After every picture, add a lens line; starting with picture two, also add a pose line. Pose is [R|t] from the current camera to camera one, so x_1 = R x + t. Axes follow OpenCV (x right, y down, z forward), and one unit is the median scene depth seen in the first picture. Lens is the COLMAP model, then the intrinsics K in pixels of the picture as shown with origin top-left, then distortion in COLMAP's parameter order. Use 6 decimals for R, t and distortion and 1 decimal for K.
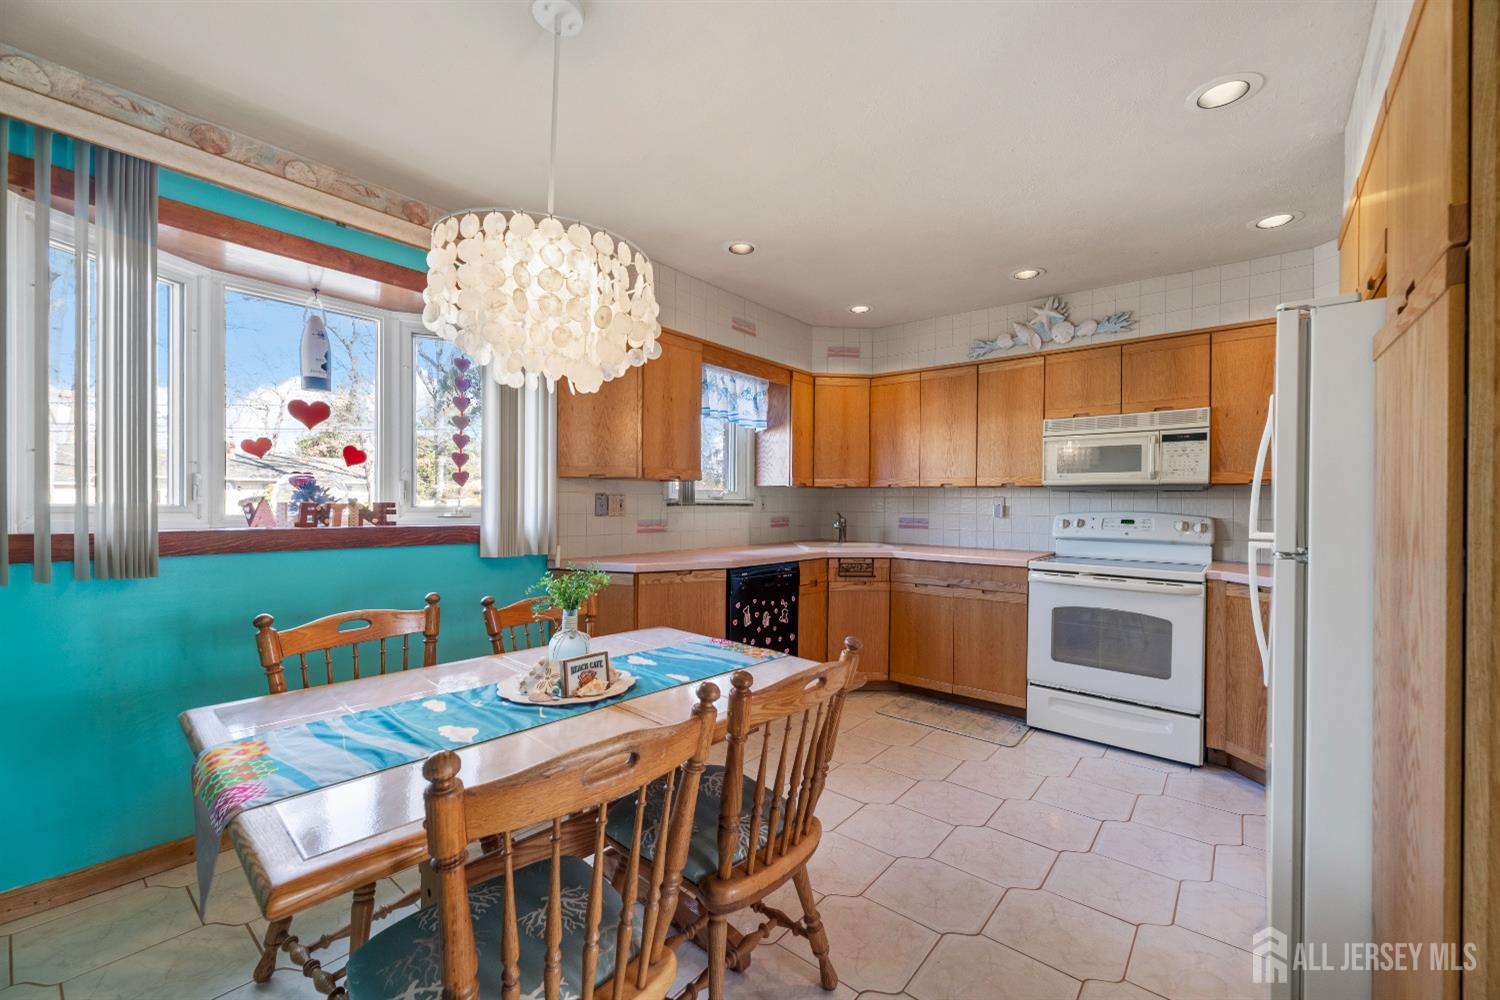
lens RADIAL K [[602.2, 0, 748.9], [0, 602.2, 504.7], [0, 0, 1]] dist [-0.002802, -0.000009]
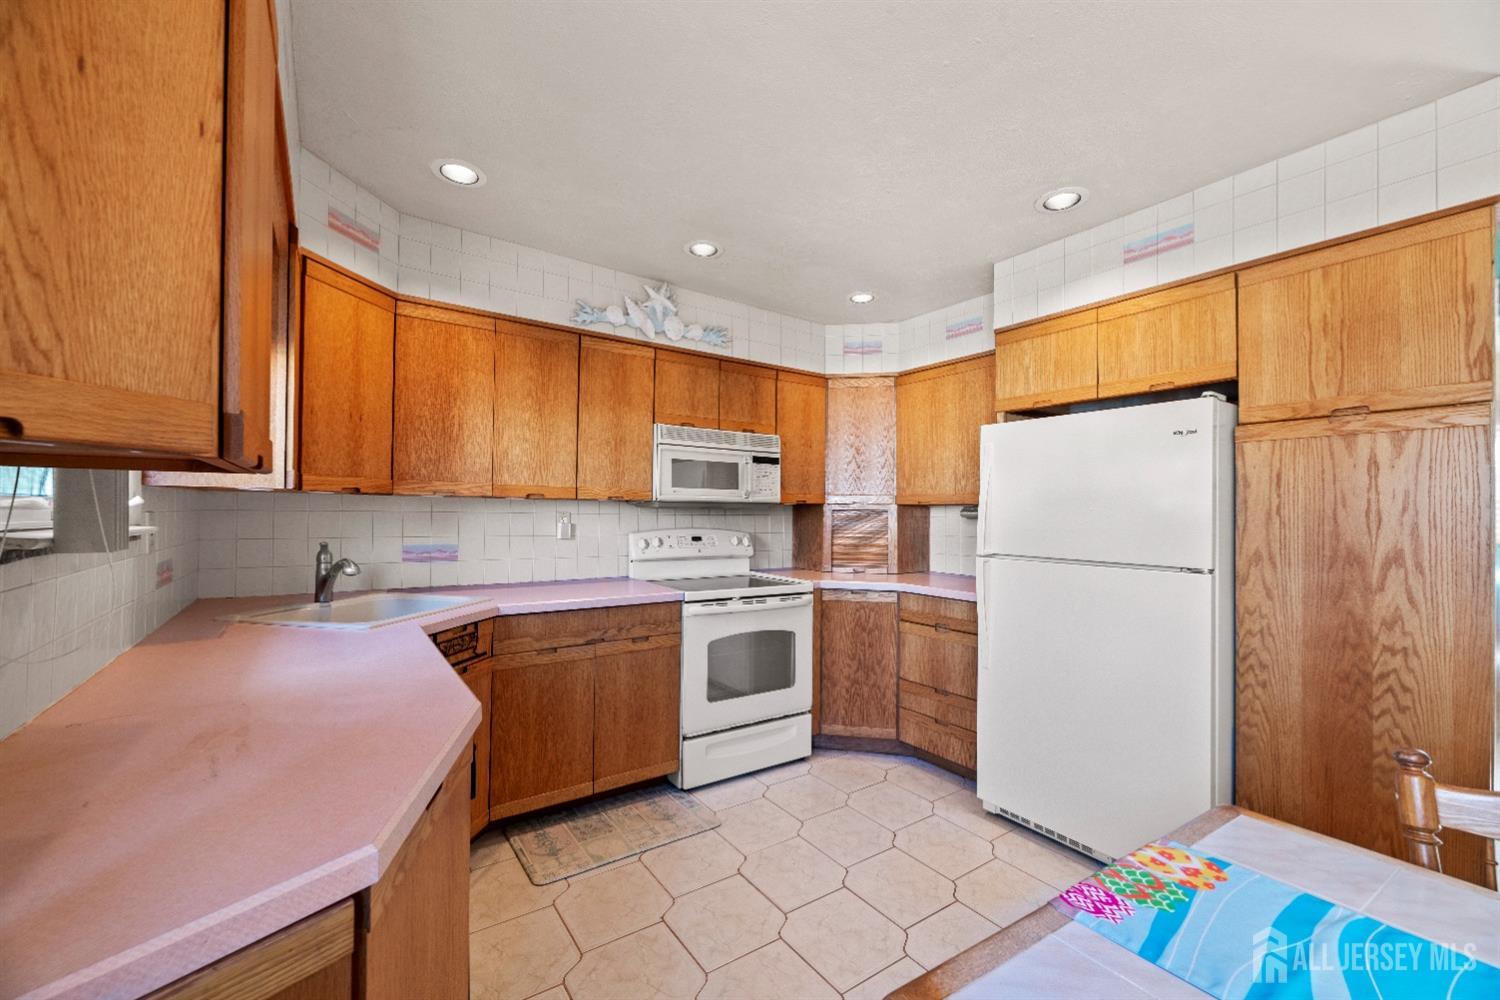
lens RADIAL K [[602.2, 0, 746.7], [0, 602.2, 507.4], [0, 0, 1]] dist [-0.002802, -0.000009]
pose [[0.272862, 0.000437, 0.962053, -0.312350], [-0.007224, 0.999973, 0.001595, -0.026554], [-0.962026, -0.007385, 0.272857, 0.686152]]
